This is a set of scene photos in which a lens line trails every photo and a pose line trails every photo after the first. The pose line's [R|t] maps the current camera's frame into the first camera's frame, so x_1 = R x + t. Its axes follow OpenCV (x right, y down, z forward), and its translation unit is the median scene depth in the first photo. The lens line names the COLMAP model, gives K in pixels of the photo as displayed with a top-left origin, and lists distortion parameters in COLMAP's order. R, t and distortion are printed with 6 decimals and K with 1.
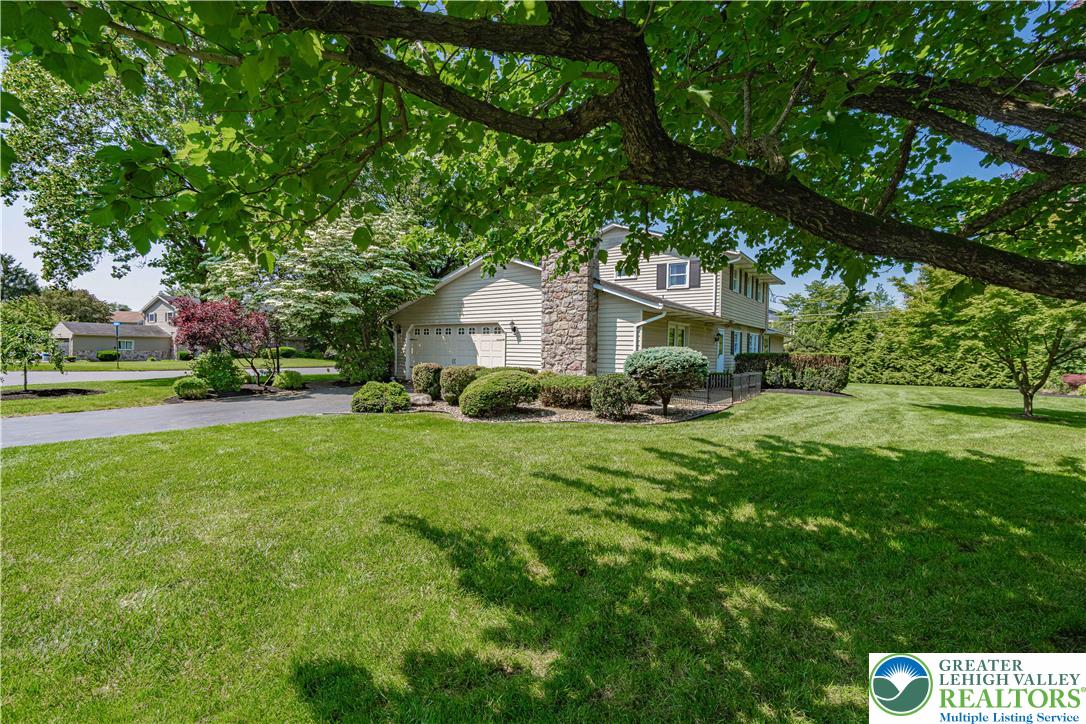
lens RADIAL K [[498.4, 0, 538.7], [0, 498.4, 358.8], [0, 0, 1]] dist [-0.003380, 0.000028]
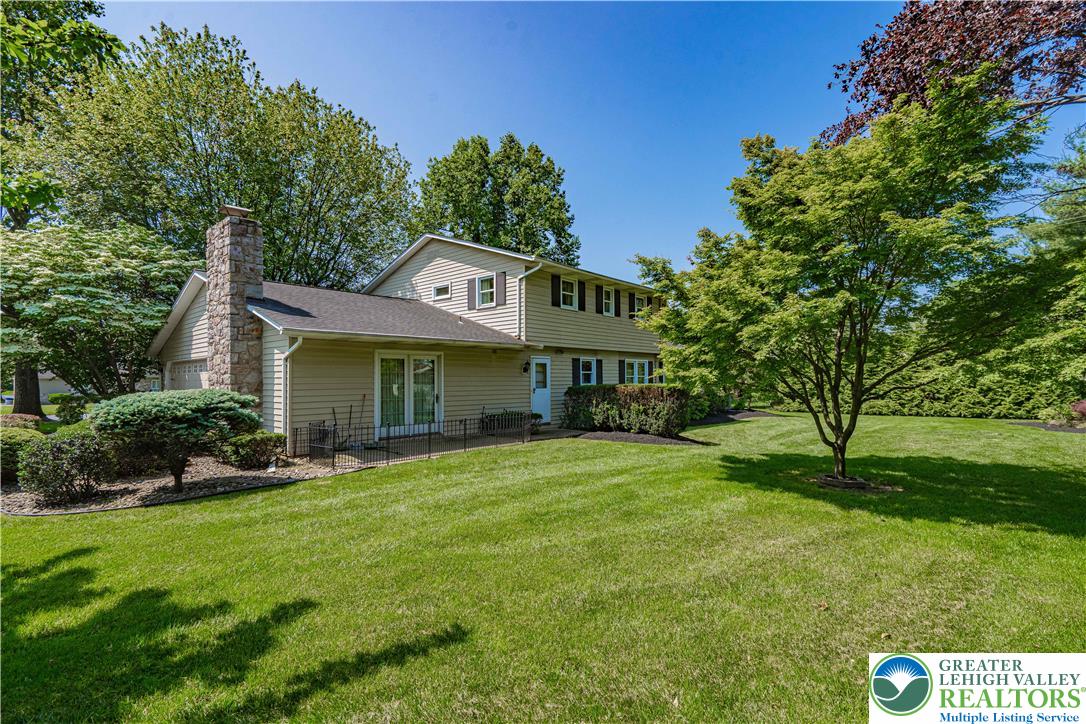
lens RADIAL K [[498.4, 0, 544.7], [0, 498.4, 364.0], [0, 0, 1]] dist [-0.003380, 0.000028]
pose [[0.994465, -0.027981, -0.101274, 0.473657], [0.023024, 0.998494, -0.049788, -0.008233], [0.102515, 0.047181, 0.993612, 0.221322]]
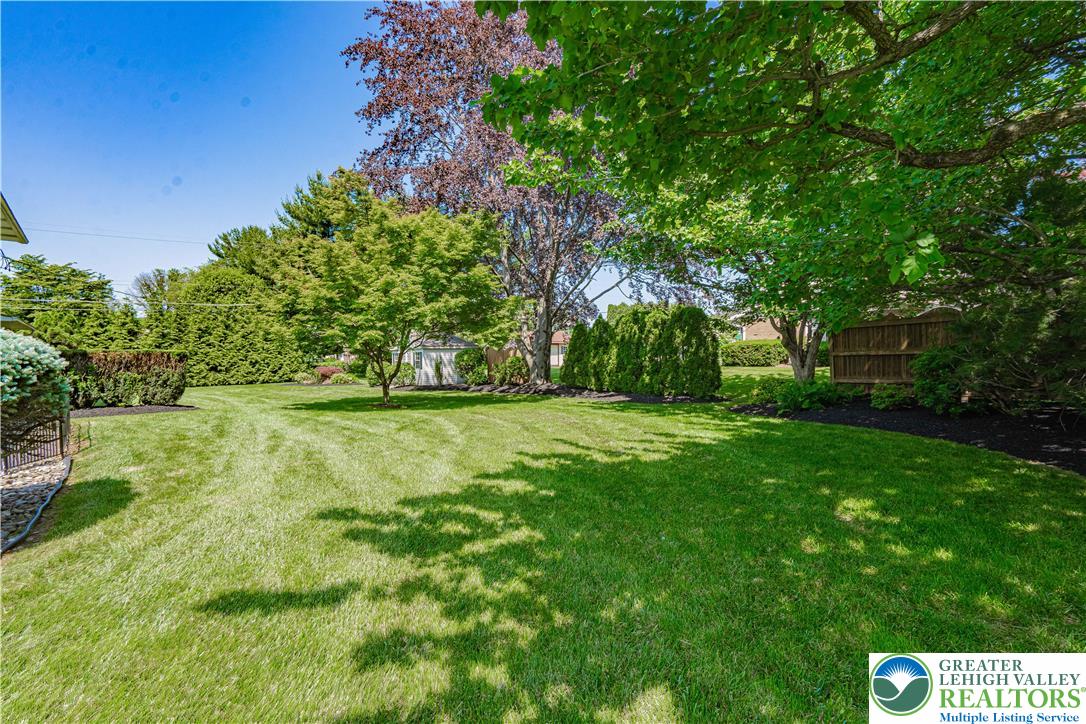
lens RADIAL K [[498.4, 0, 542.4], [0, 498.4, 360.7], [0, 0, 1]] dist [-0.003380, 0.000028]
pose [[0.220535, -0.032483, 0.974838, 0.025977], [0.030999, 0.999174, 0.026281, 0.002456], [-0.974886, 0.024423, 0.221360, 0.315473]]
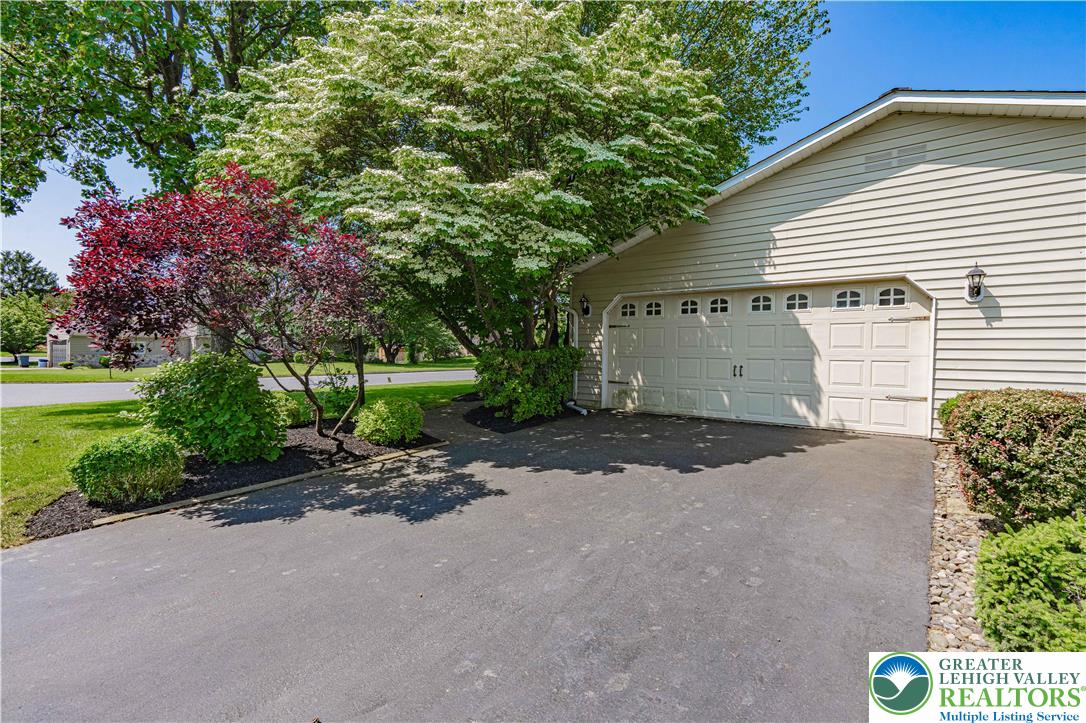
lens RADIAL K [[498.4, 0, 539.3], [0, 498.4, 359.9], [0, 0, 1]] dist [-0.003380, 0.000028]
pose [[0.999000, -0.006502, -0.044226, -0.310410], [0.006438, 0.999978, -0.001585, -0.005471], [0.044236, 0.001298, 0.999020, 0.510211]]
